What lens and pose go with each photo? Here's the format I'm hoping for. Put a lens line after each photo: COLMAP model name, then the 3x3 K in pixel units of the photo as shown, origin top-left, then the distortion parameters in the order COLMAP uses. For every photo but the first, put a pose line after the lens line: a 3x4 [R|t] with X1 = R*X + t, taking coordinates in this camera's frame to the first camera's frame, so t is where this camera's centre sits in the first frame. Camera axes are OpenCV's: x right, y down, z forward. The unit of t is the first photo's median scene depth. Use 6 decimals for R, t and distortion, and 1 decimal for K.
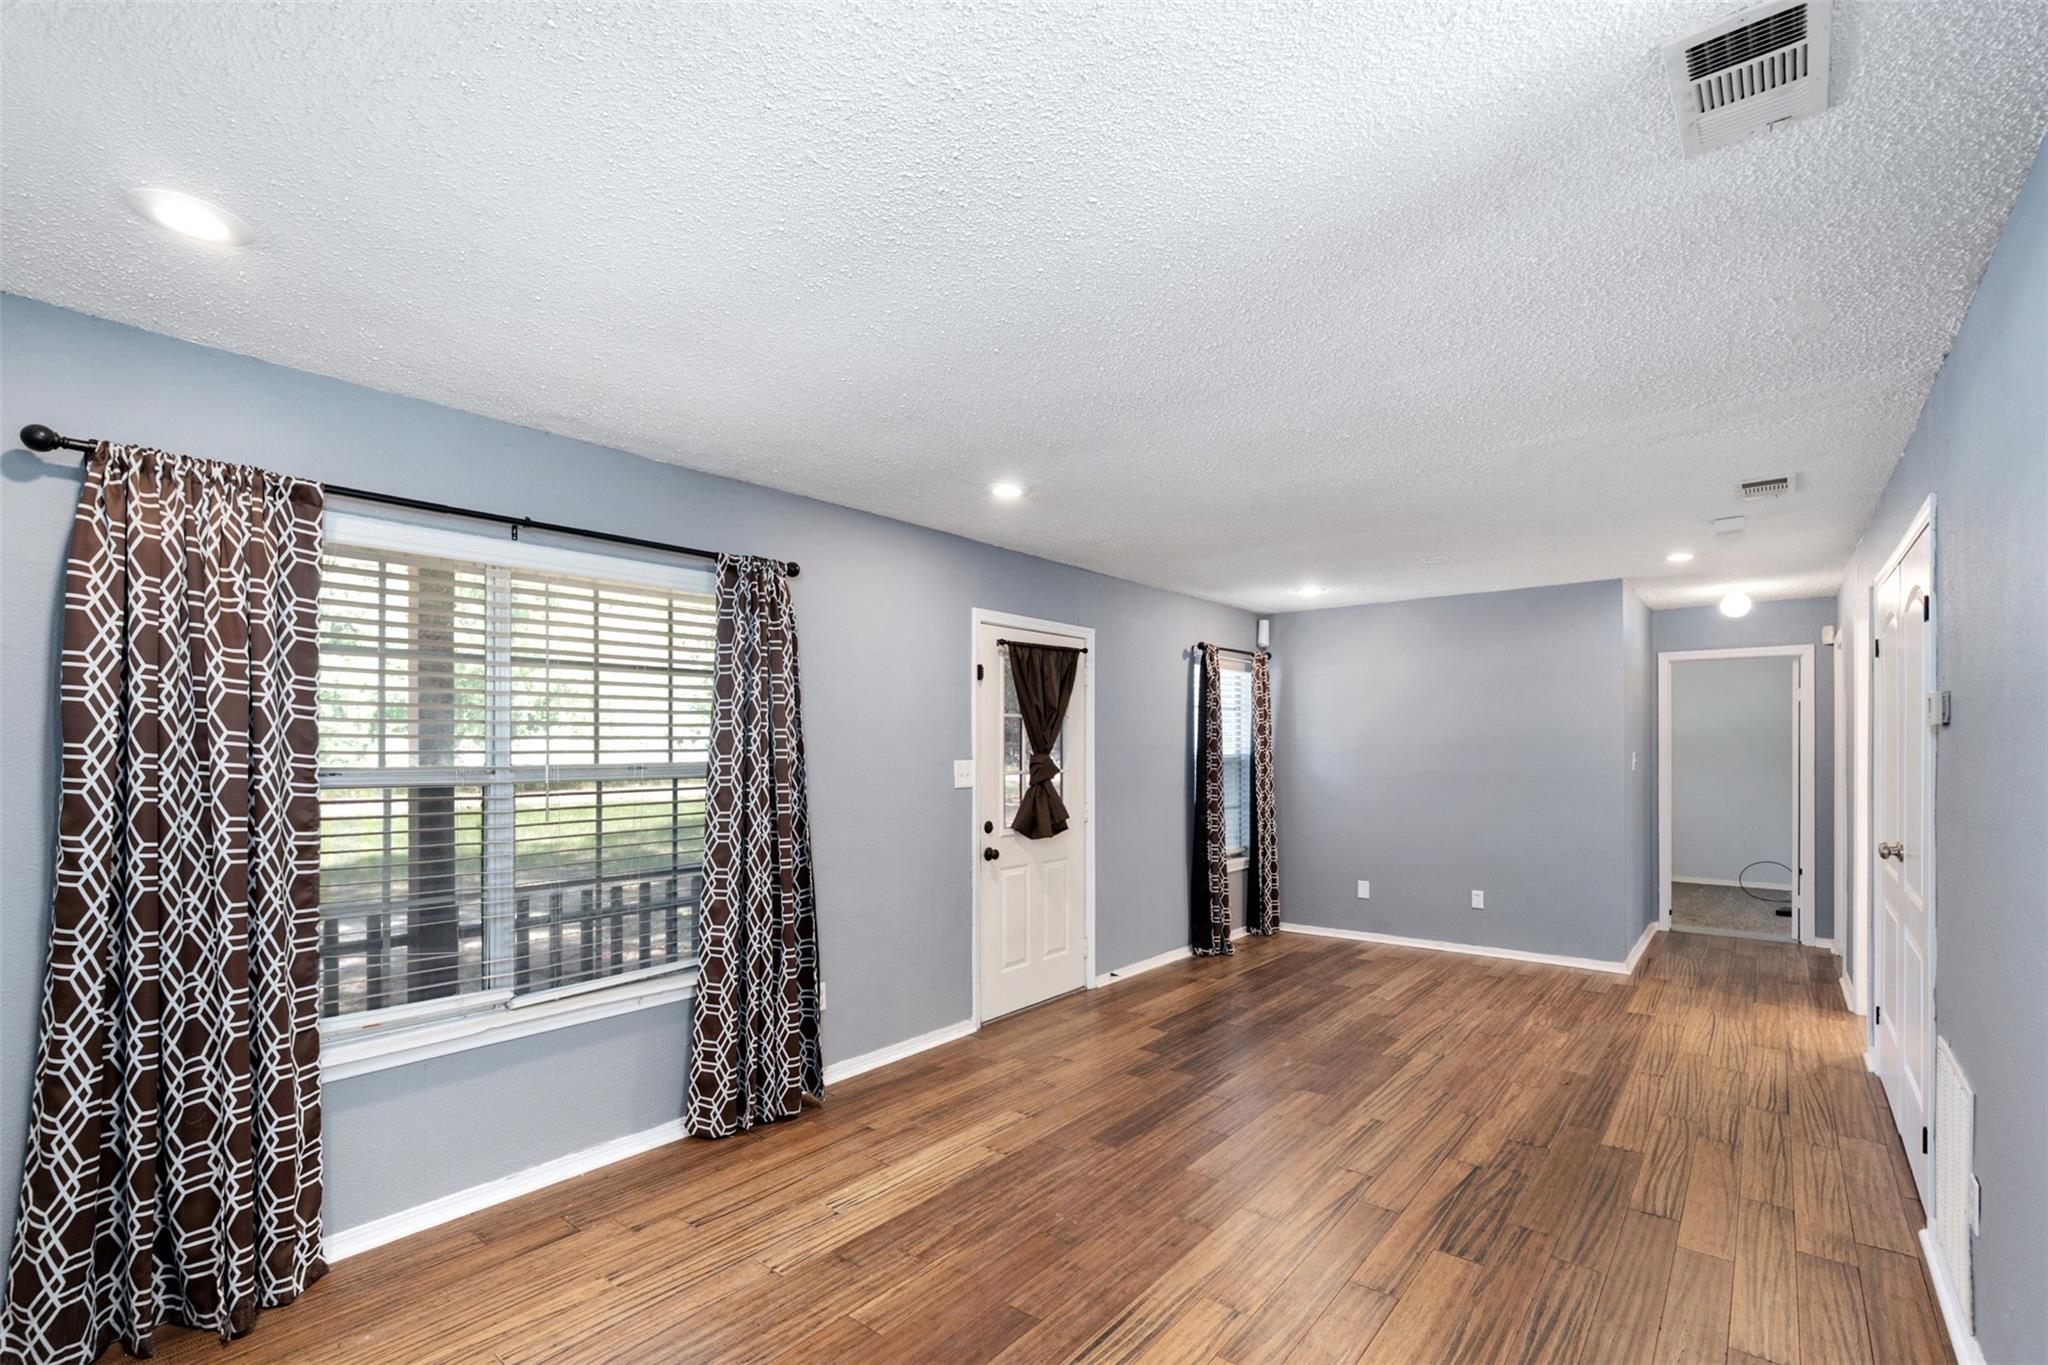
lens RADIAL K [[933.1, 0, 1019.2], [0, 933.1, 742.2], [0, 0, 1]] dist [0.001564, -0.000103]
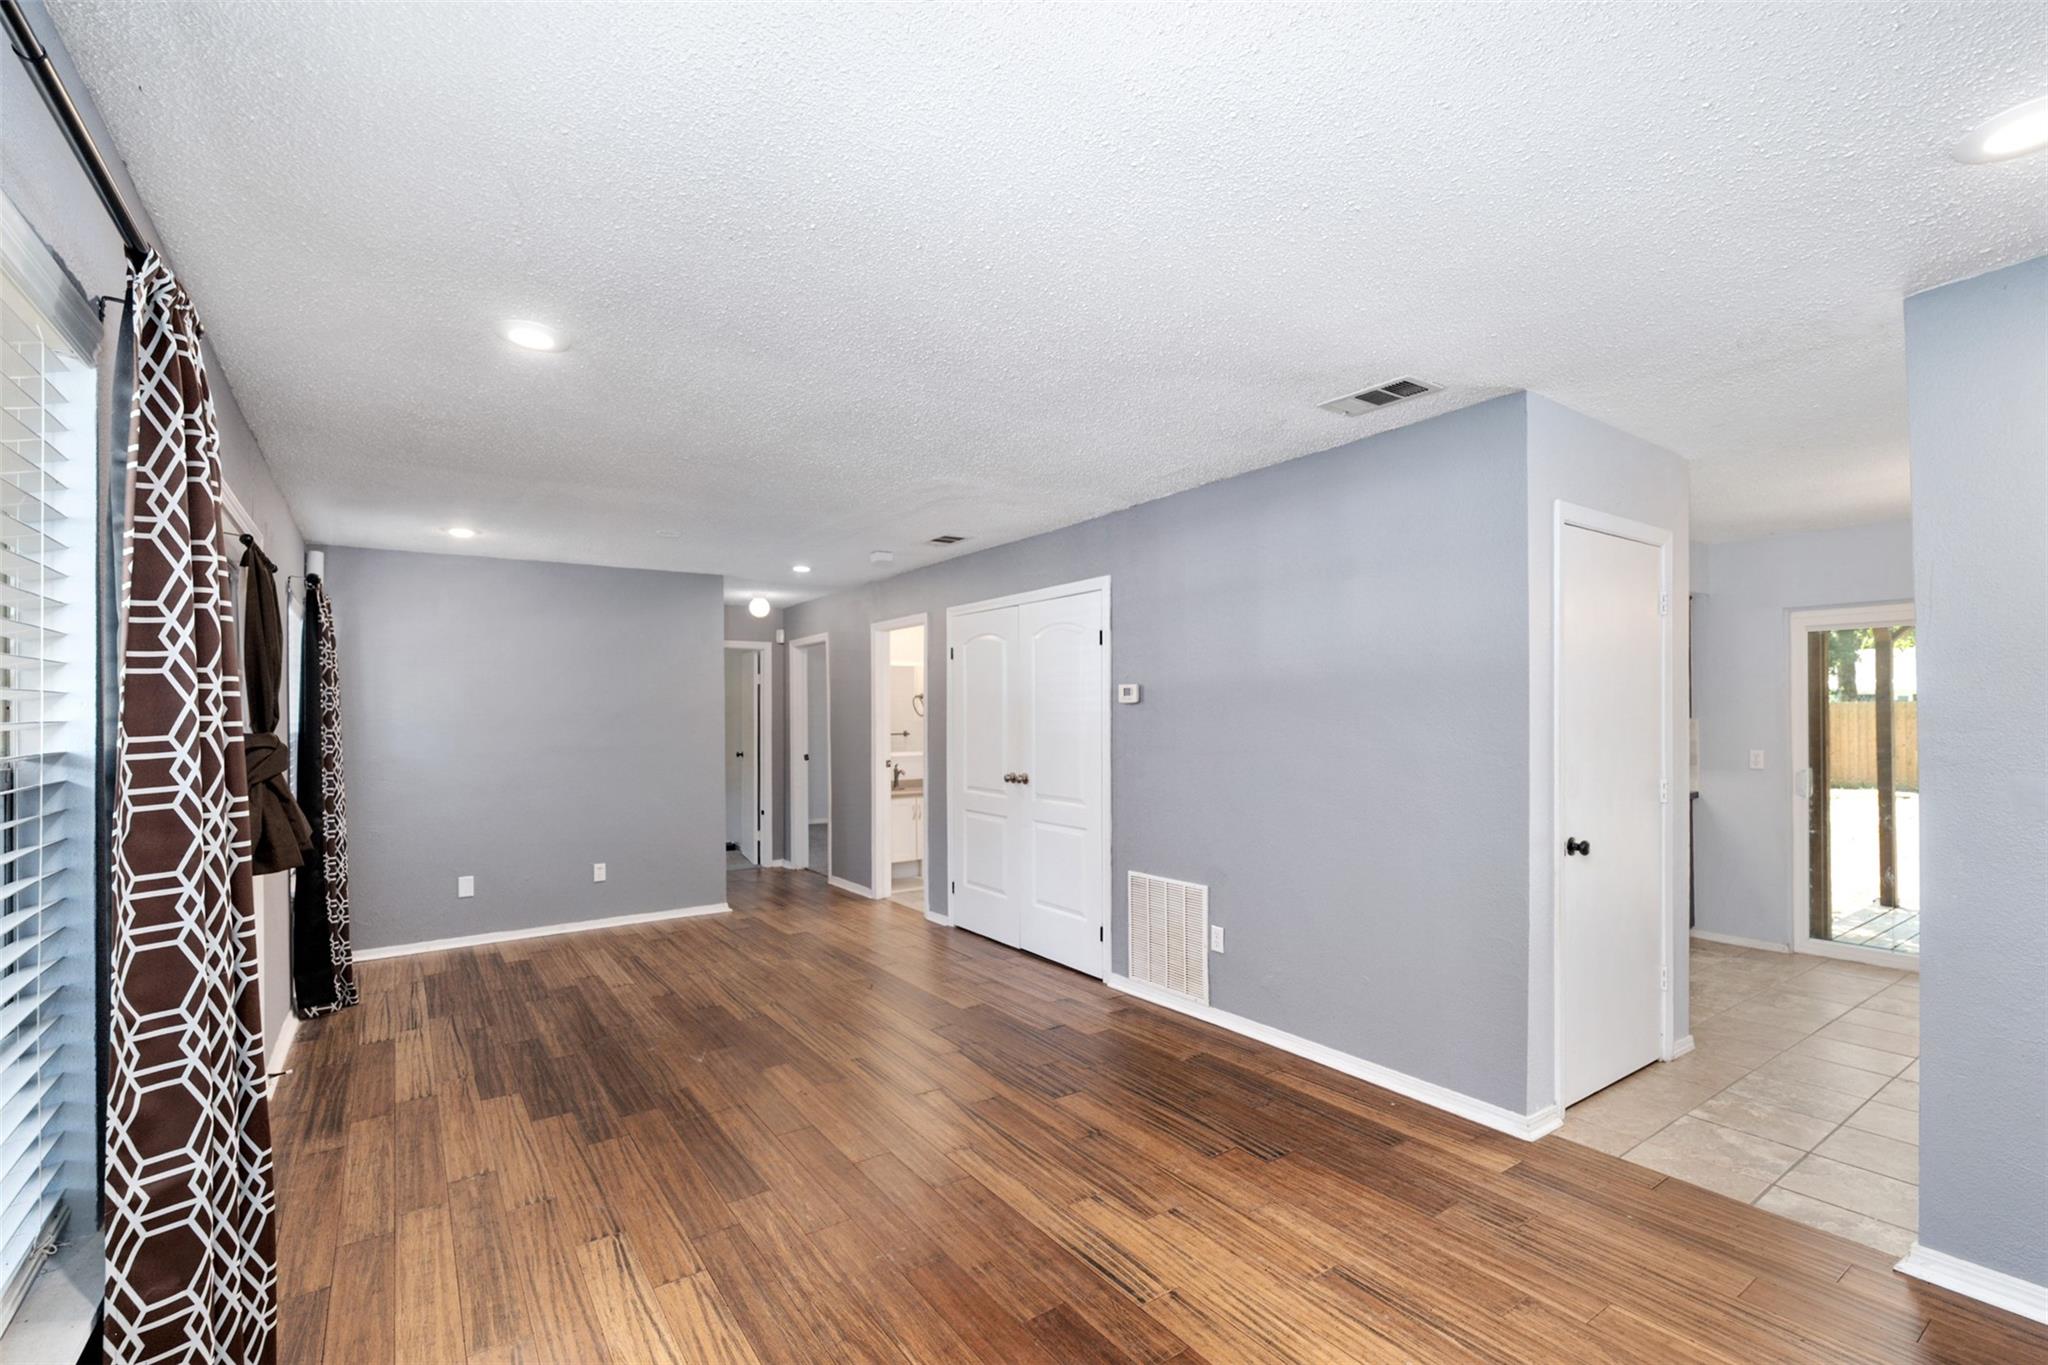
lens RADIAL K [[933.1, 0, 1030.2], [0, 933.1, 698.5], [0, 0, 1]] dist [0.001564, -0.000103]
pose [[0.253273, 0.016931, 0.967247, -0.445058], [0.003013, 0.999828, -0.018290, 0.002847], [-0.967390, 0.007547, 0.253178, 0.371024]]
